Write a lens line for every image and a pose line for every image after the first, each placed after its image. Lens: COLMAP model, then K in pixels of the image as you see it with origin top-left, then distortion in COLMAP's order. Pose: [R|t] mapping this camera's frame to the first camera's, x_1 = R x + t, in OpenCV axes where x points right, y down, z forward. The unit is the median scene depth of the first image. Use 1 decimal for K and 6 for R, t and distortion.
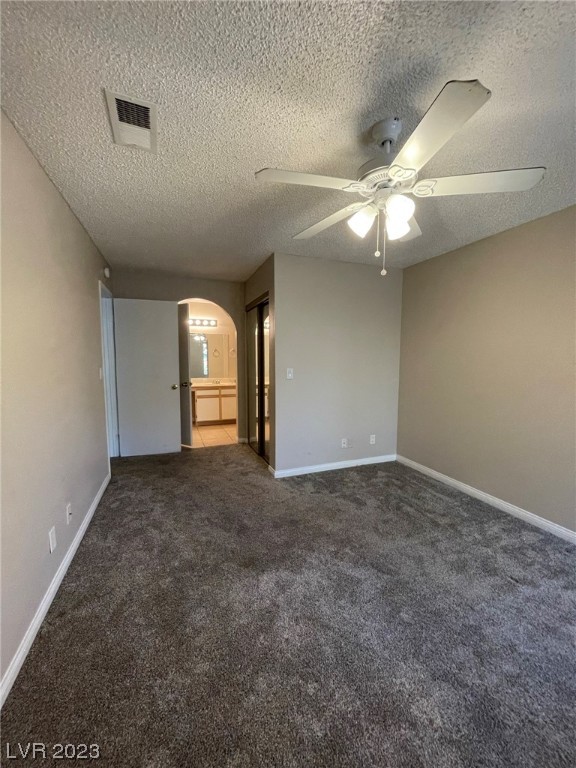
lens RADIAL K [[307.9, 0, 289.1], [0, 307.9, 384.0], [0, 0, 1]] dist [0.002292, 0.000190]
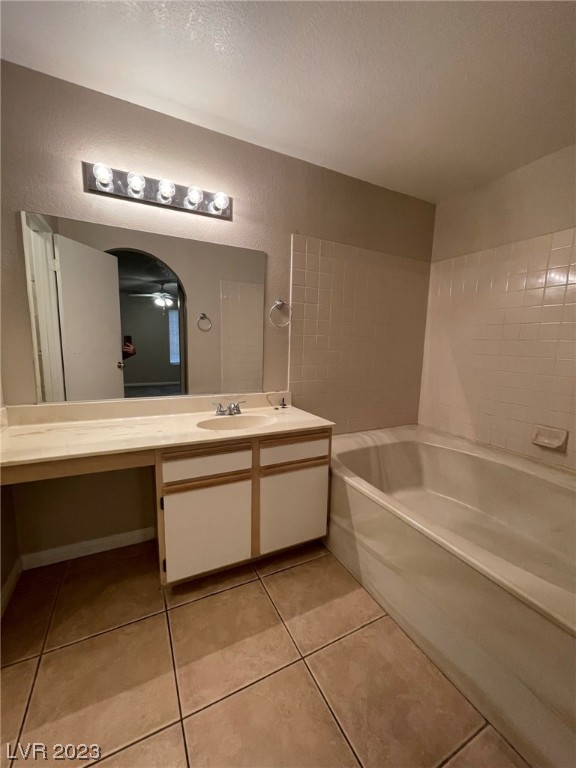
lens RADIAL K [[307.9, 0, 286.3], [0, 307.9, 385.0], [0, 0, 1]] dist [0.002292, 0.000190]
pose [[0.995178, 0.002728, 0.098049, -0.222517], [-0.008099, 0.998485, 0.054424, -0.049240], [-0.097752, -0.054956, 0.993692, 0.739246]]
